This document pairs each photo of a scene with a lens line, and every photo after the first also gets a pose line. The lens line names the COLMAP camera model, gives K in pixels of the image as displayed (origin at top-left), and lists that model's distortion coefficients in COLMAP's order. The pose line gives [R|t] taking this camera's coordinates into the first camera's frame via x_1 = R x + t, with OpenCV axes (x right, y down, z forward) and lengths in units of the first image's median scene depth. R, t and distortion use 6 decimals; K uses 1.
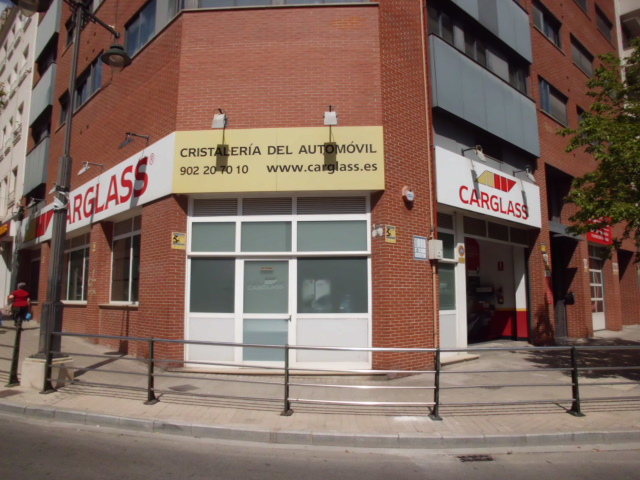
lens RADIAL K [[494.1, 0, 319.5], [0, 494.1, 239.7], [0, 0, 1]] dist [-0.117118, 0.047724]
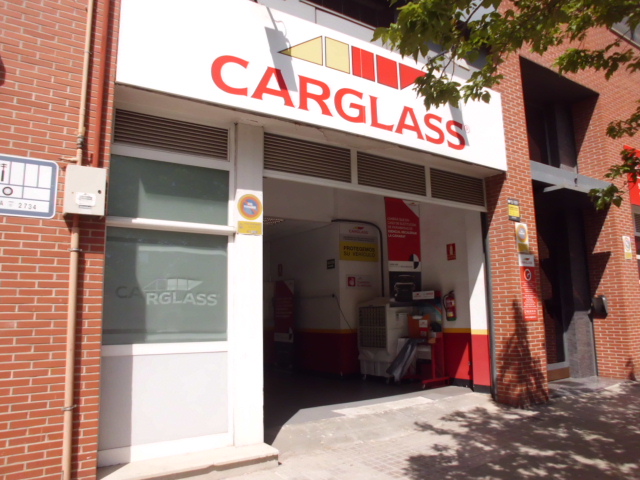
lens RADIAL K [[494.1, 0, 320.0], [0, 494.1, 242.4], [0, 0, 1]] dist [-0.117118, 0.047724]
pose [[0.985324, -0.038125, -0.166383, 0.362163], [0.035413, 0.999188, -0.019236, 0.056093], [0.166981, 0.013061, 0.985874, 0.485650]]
